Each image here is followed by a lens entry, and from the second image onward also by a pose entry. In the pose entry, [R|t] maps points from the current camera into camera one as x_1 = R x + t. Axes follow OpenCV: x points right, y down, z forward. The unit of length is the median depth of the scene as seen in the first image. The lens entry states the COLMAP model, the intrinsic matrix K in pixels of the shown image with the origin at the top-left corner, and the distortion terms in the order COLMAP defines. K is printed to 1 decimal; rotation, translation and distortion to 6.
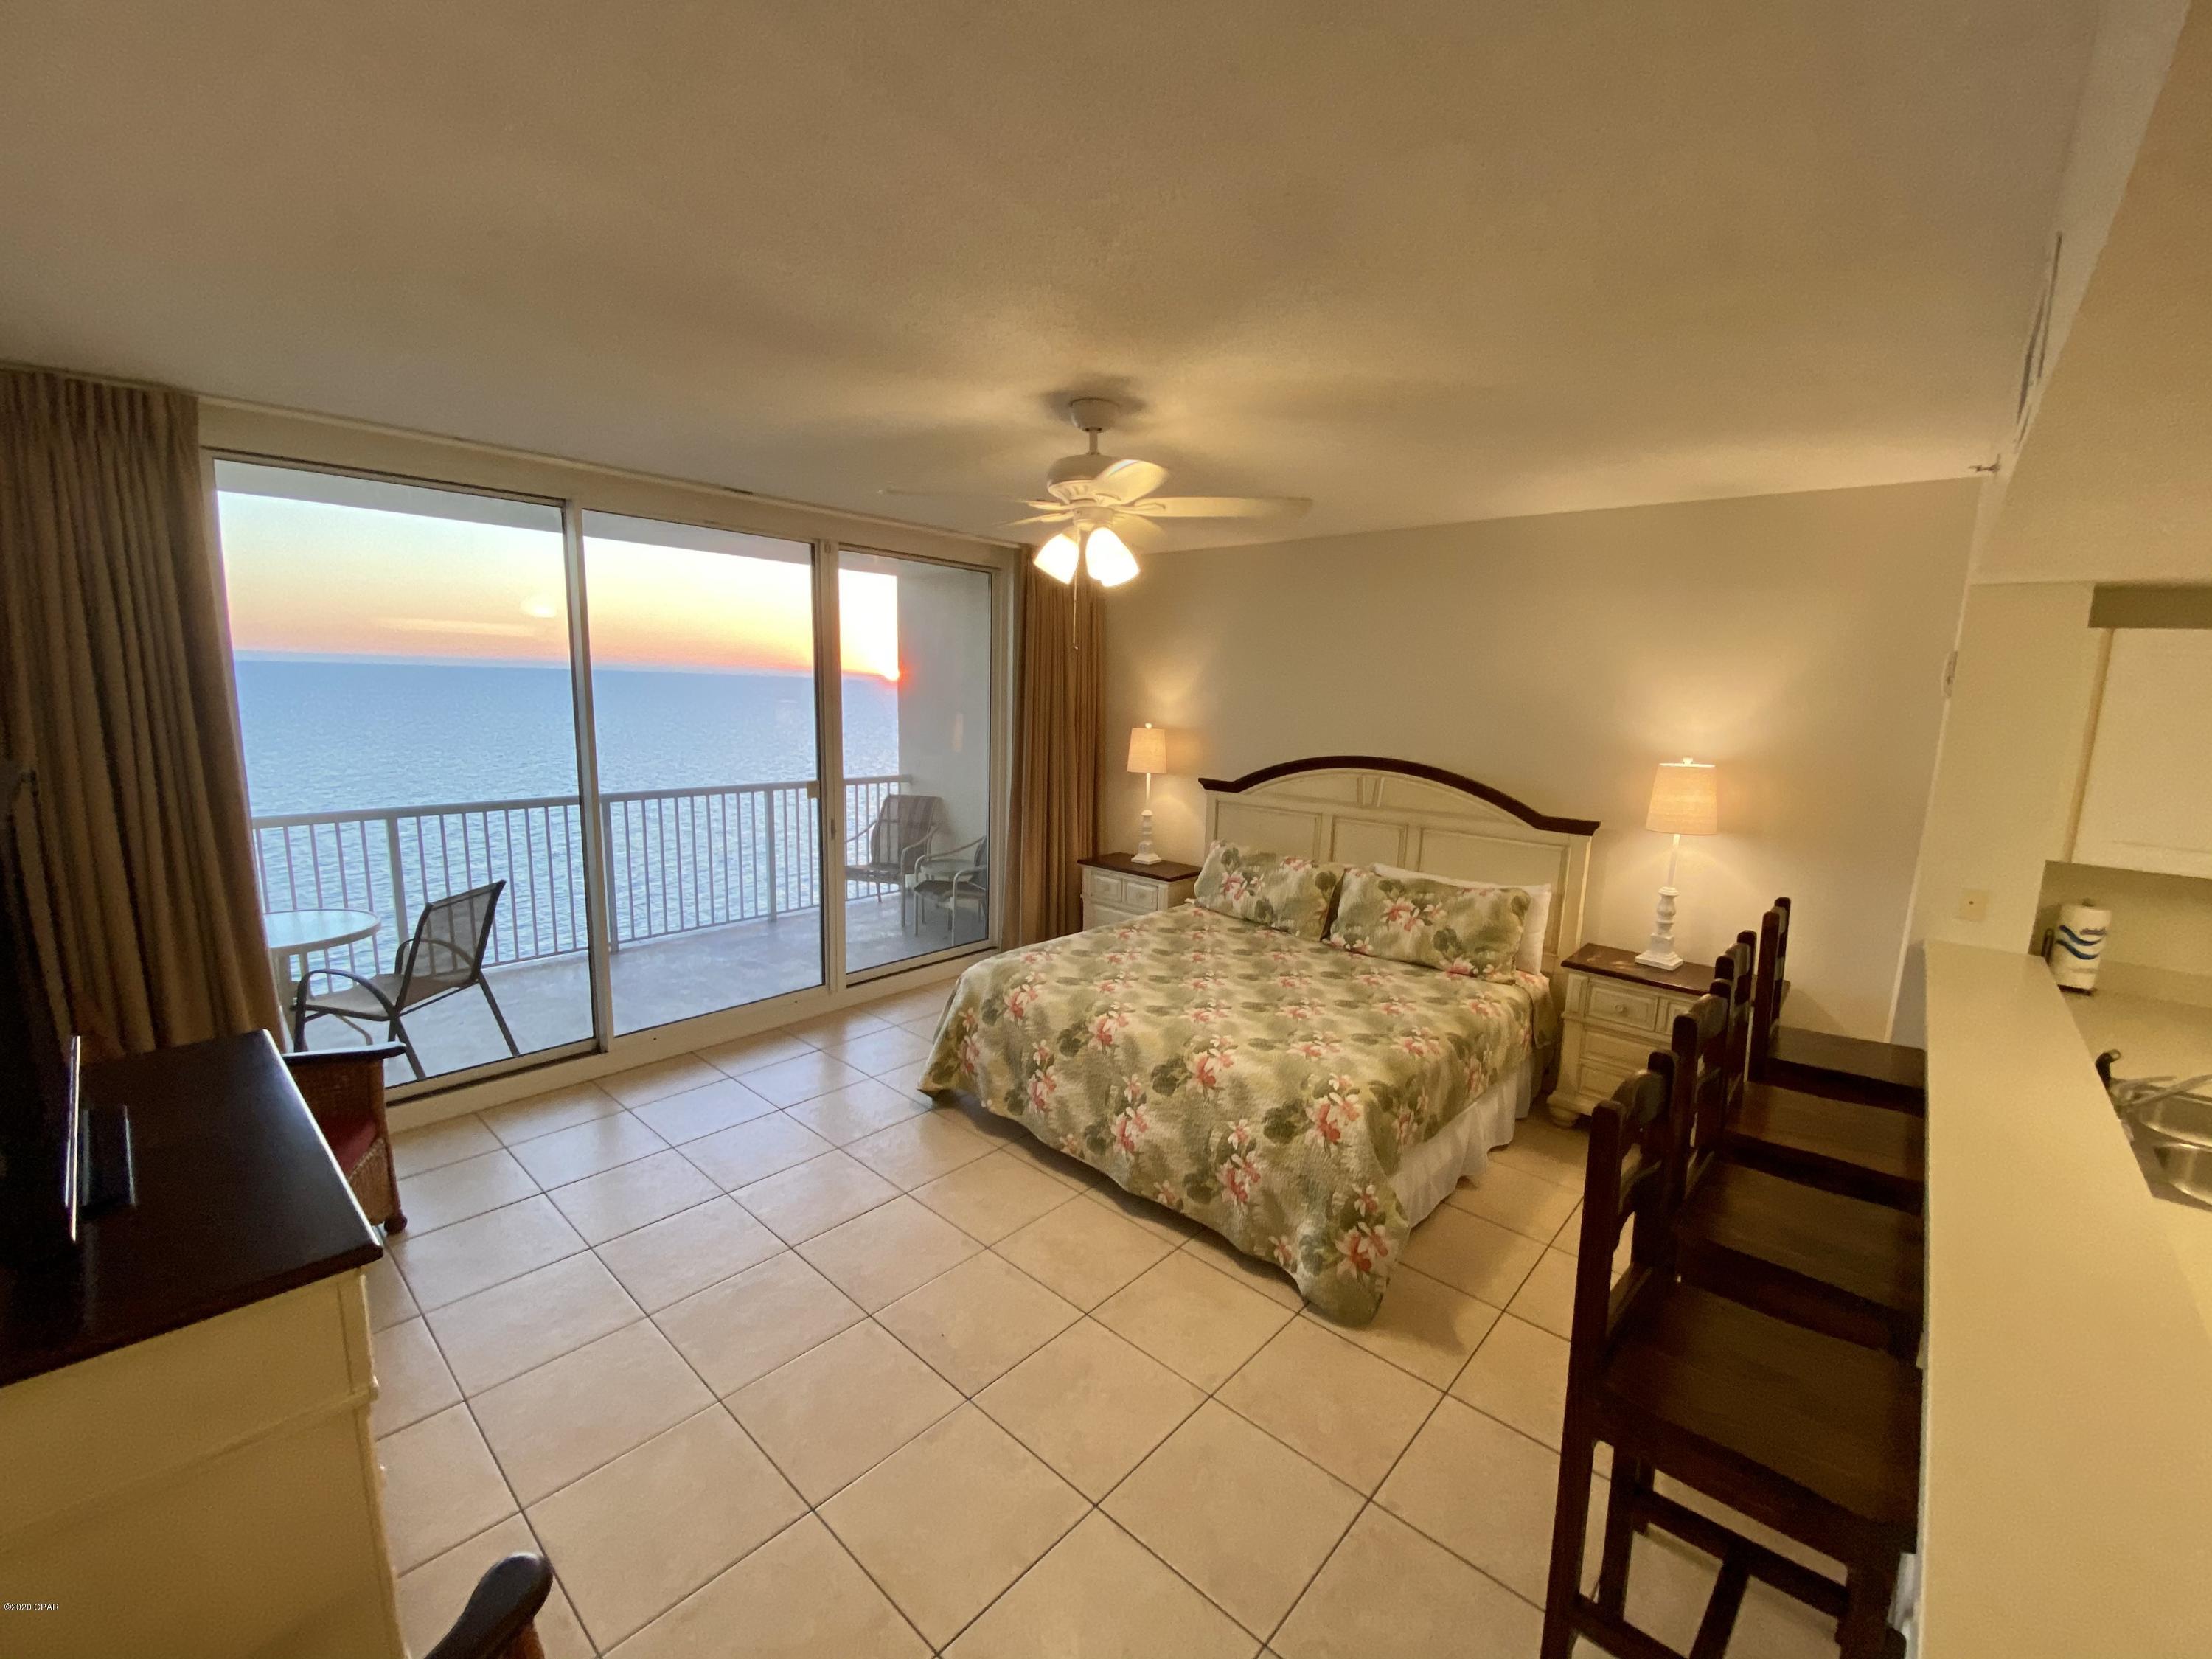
lens RADIAL K [[872.9, 0, 1093.5], [0, 872.9, 818.6], [0, 0, 1]] dist [0.021593, -0.028955]
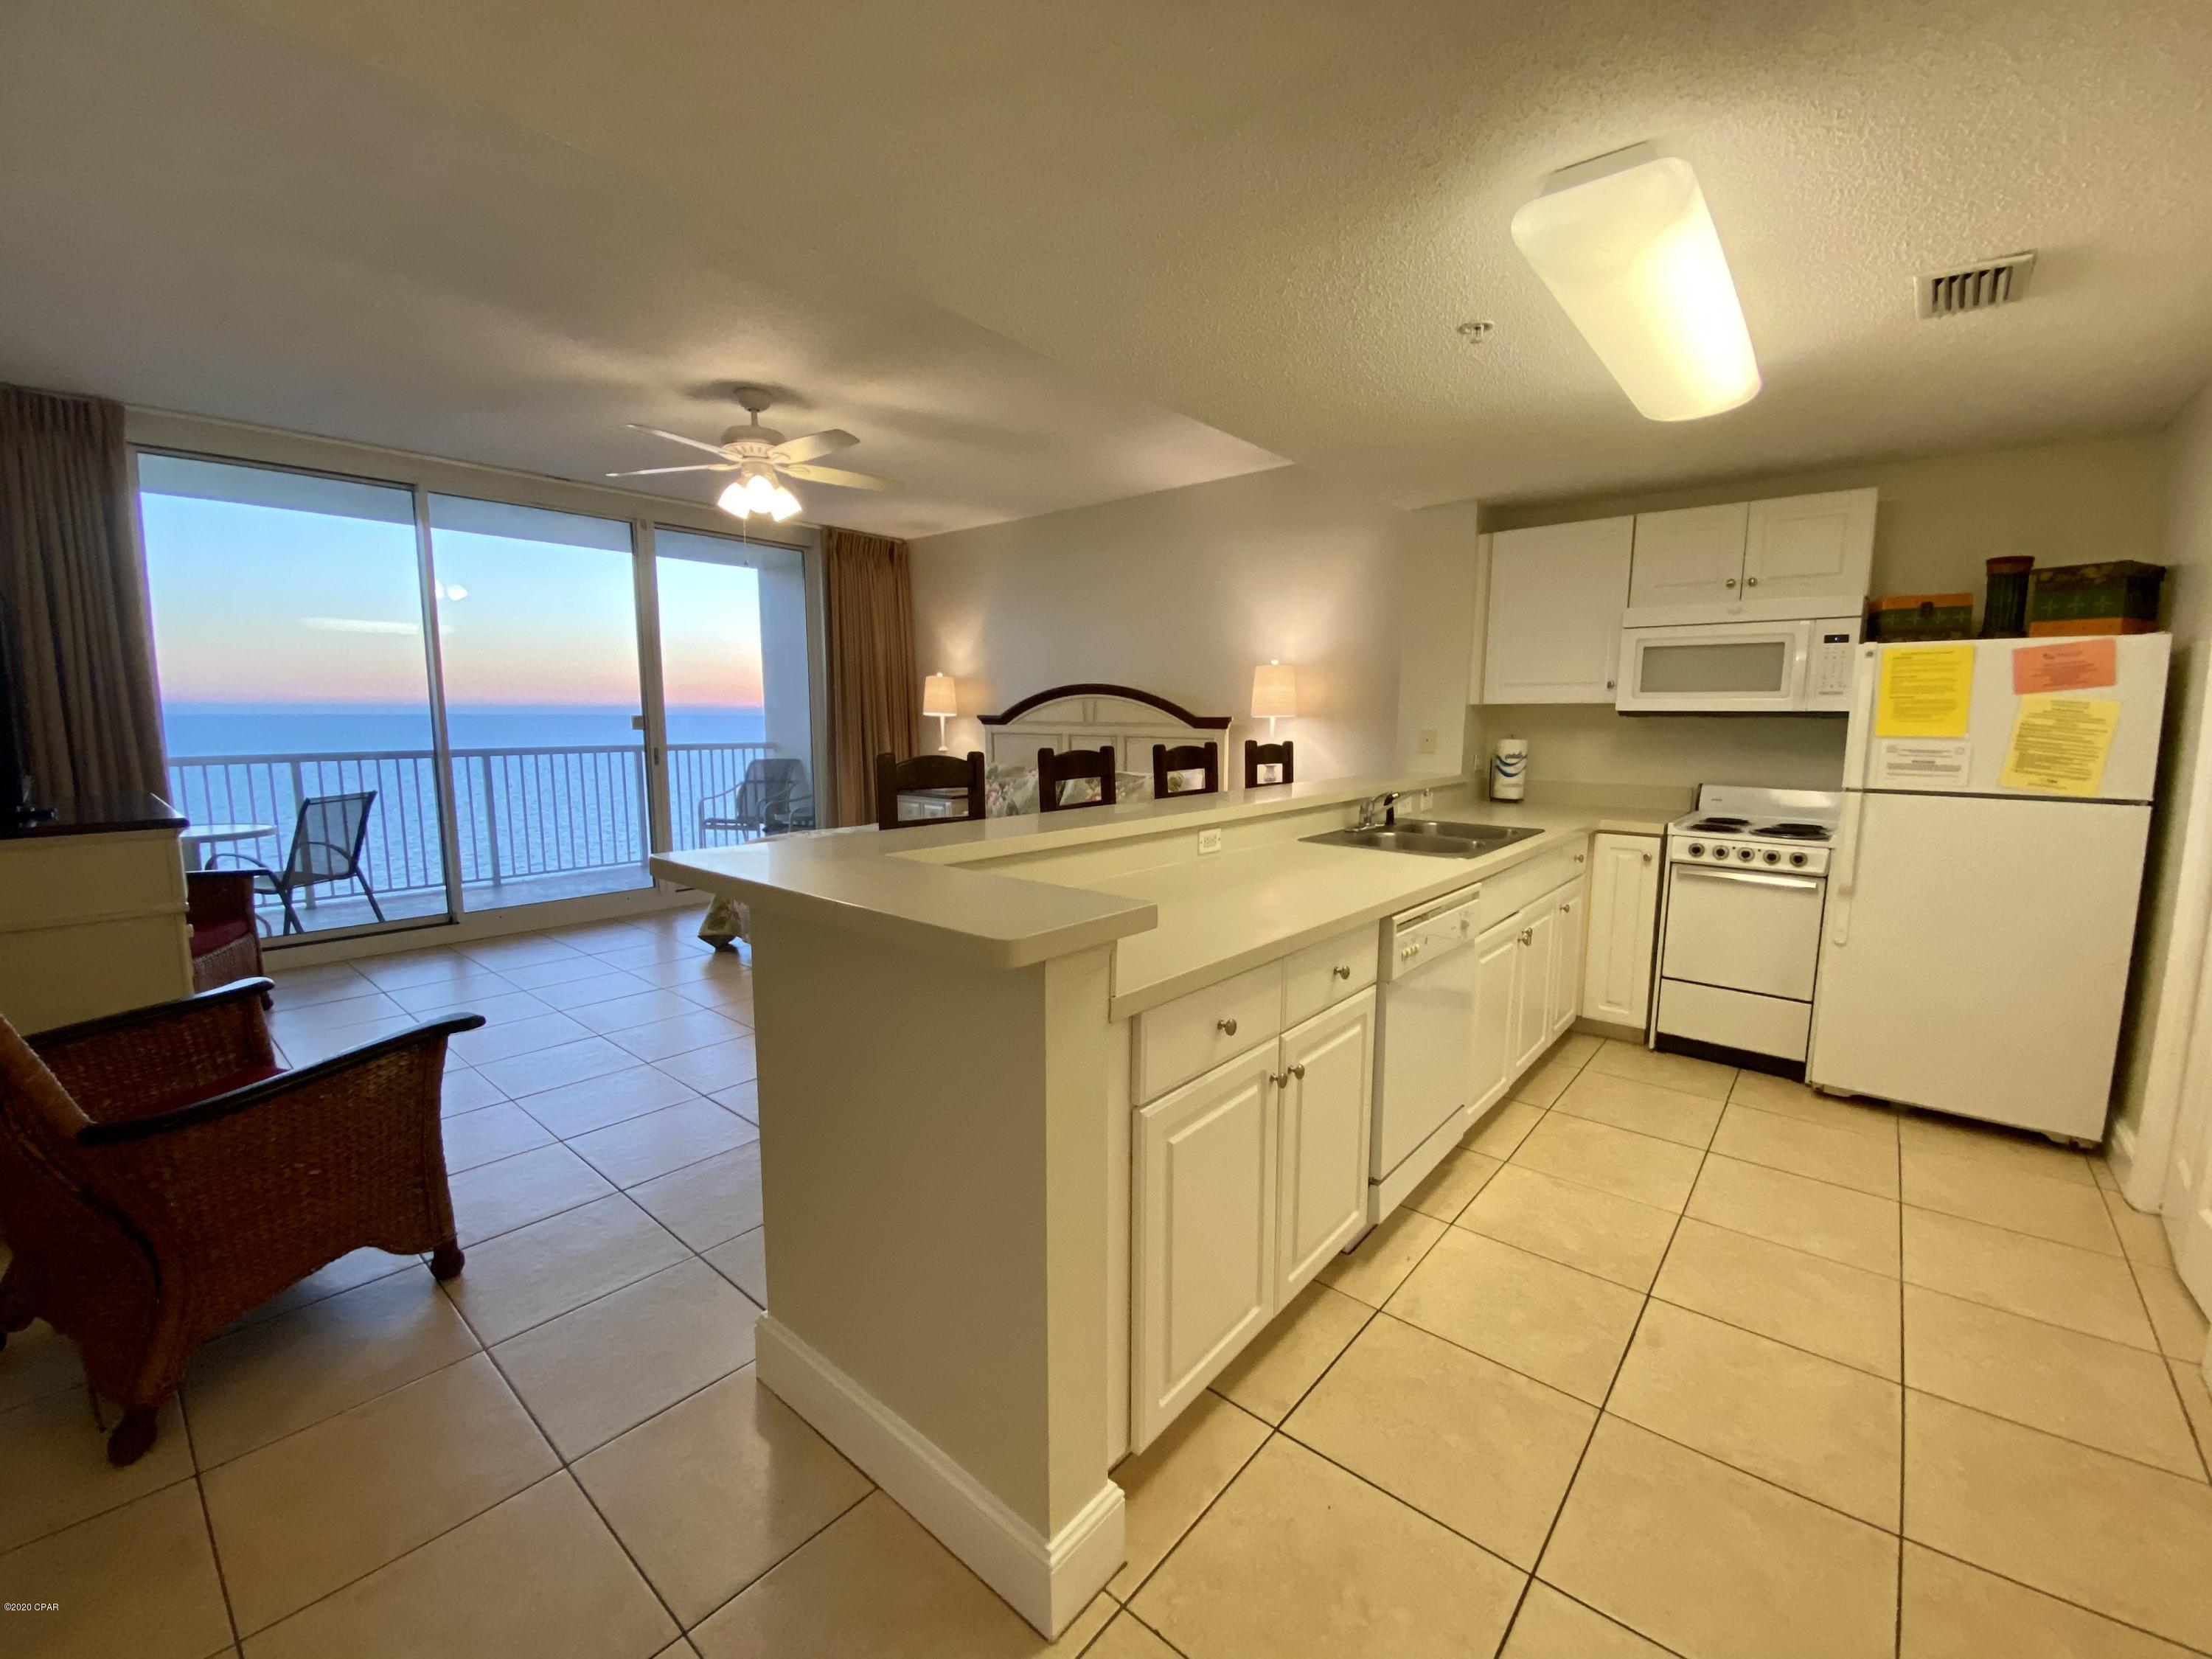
lens RADIAL K [[859.2, 0, 1106.0], [0, 859.2, 829.5], [0, 0, 1]] dist [-0.002168, -0.016864]
pose [[0.998464, -0.030809, 0.046038, 0.334158], [0.031601, 0.999363, -0.016563, 0.191918], [-0.045498, 0.017993, 0.998802, -0.275374]]
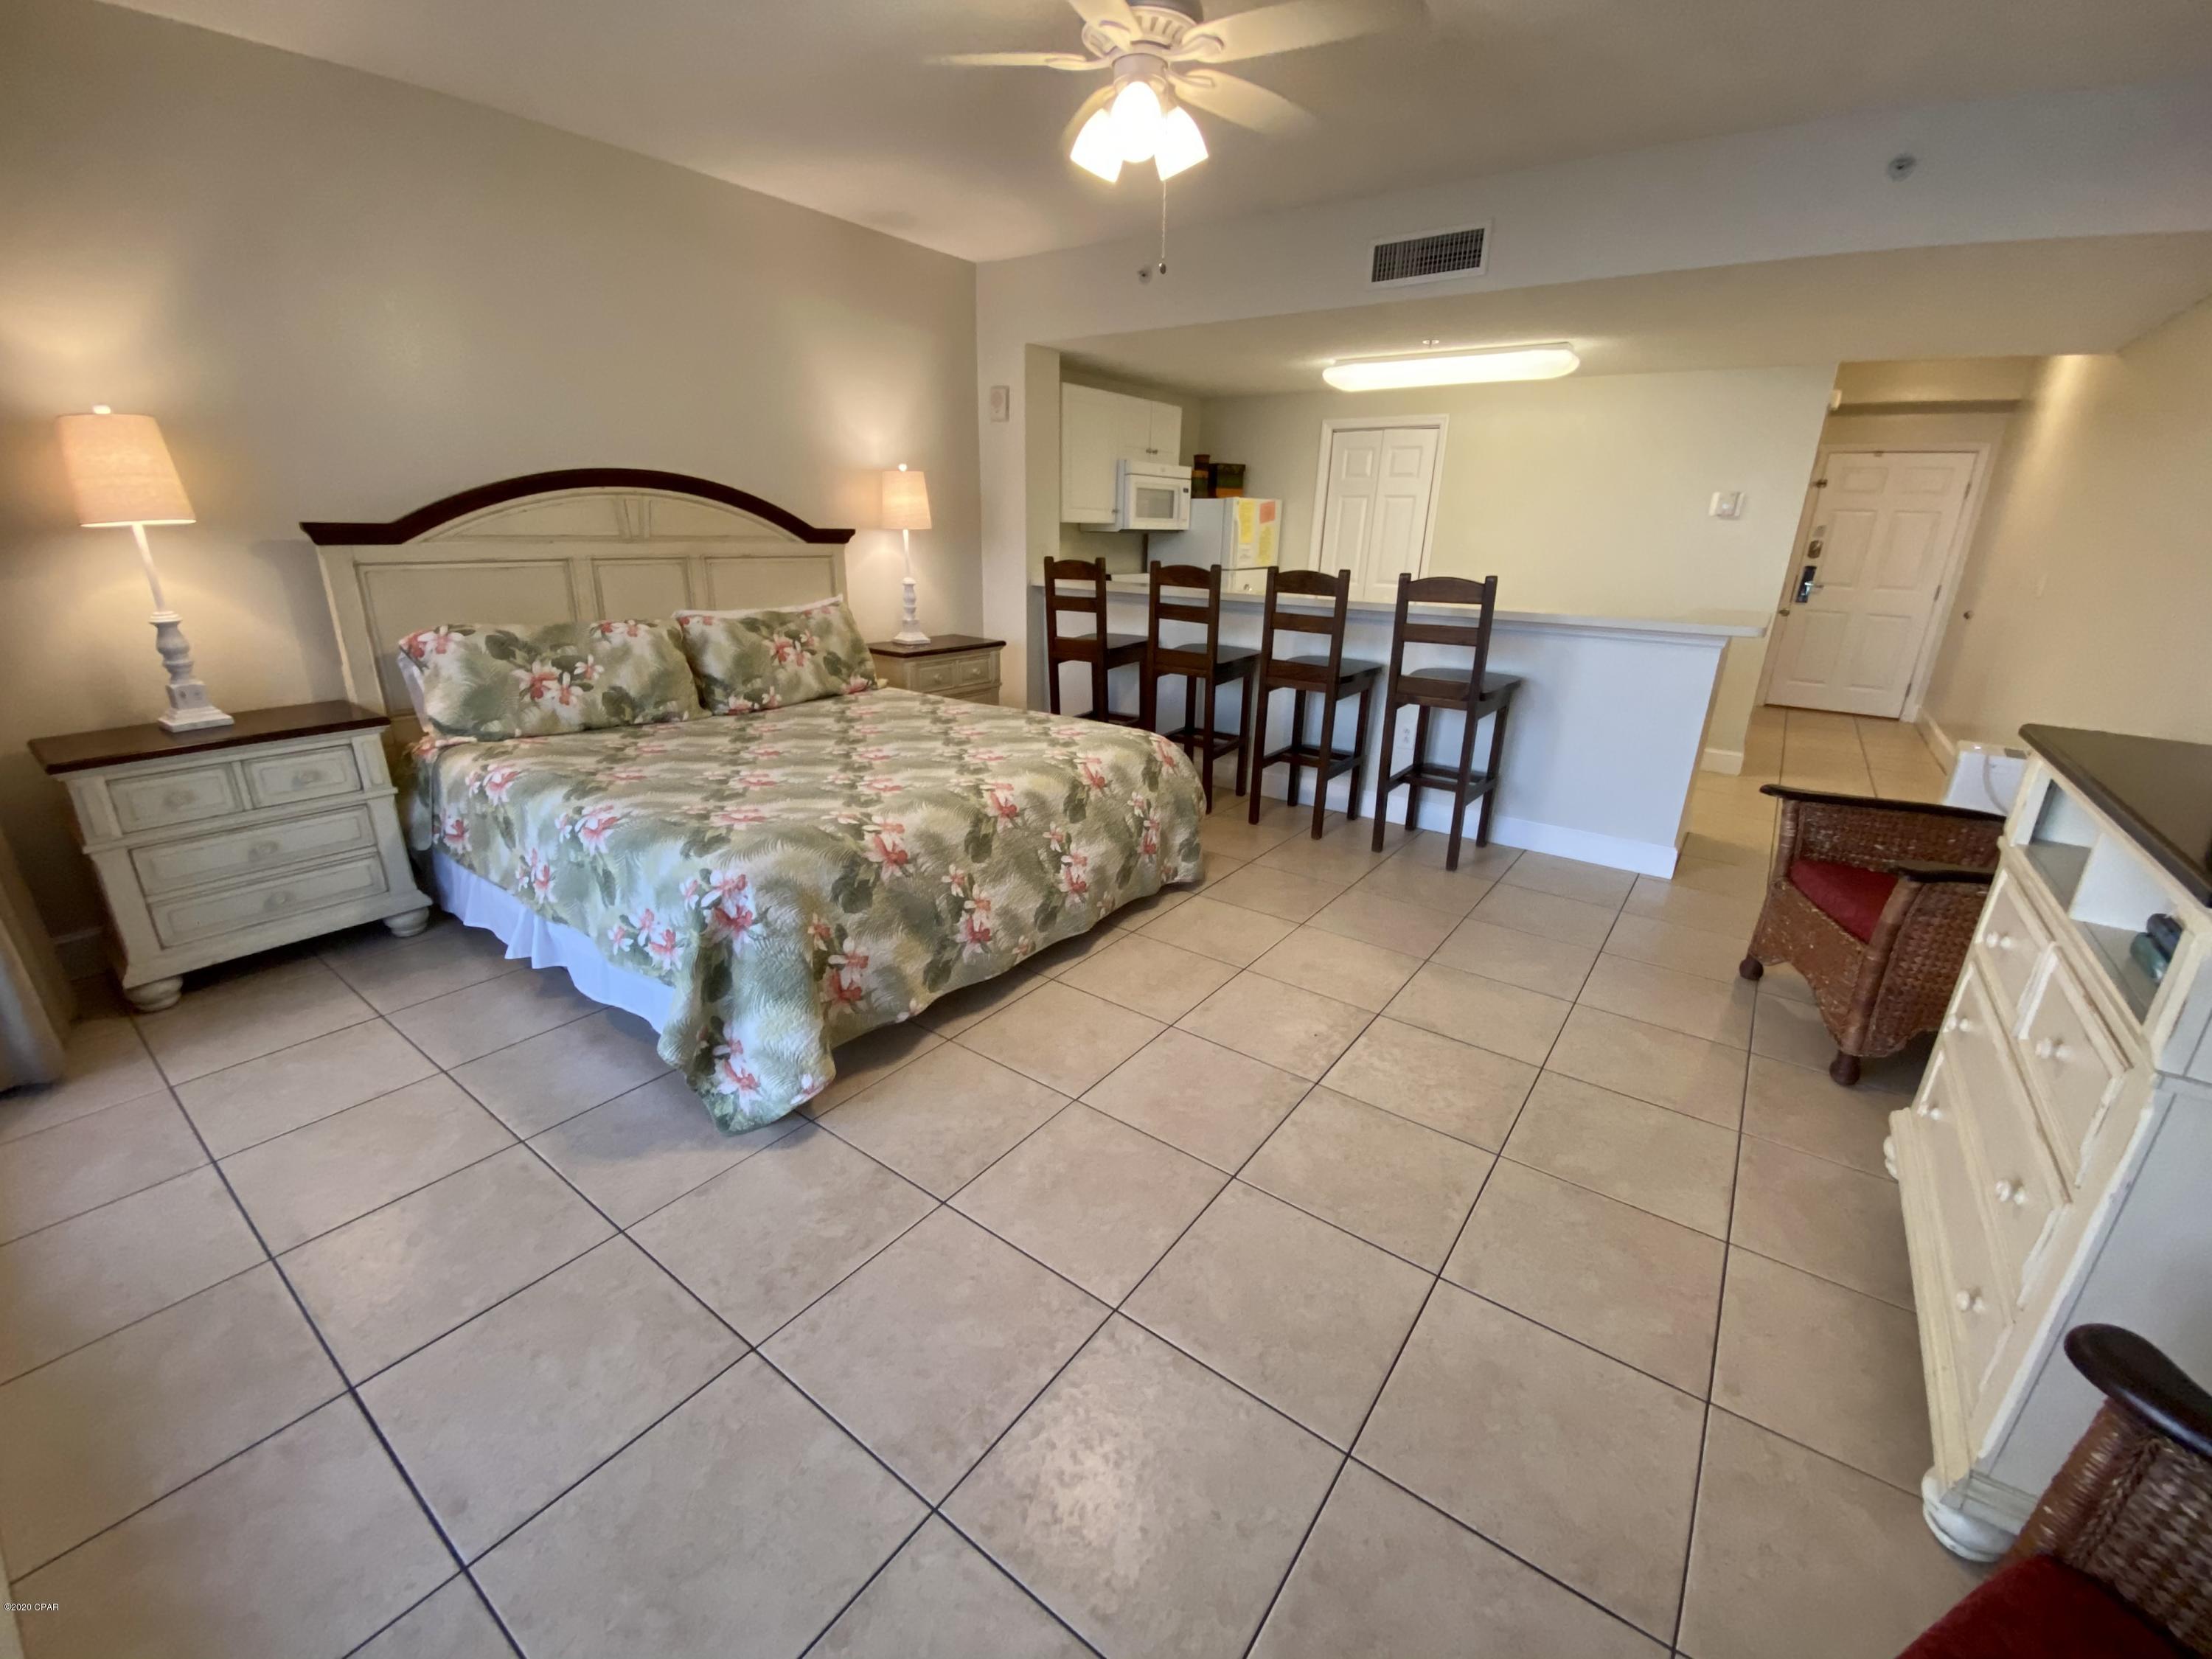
lens RADIAL K [[917.1, 0, 1106.0], [0, 917.1, 829.5], [0, 0, 1]] dist [0.025367, -0.021099]
pose [[-0.113612, -0.349628, 0.929975, -0.696041], [0.111982, 0.925564, 0.361650, -0.030608], [-0.987194, 0.145228, -0.066003, 0.835436]]
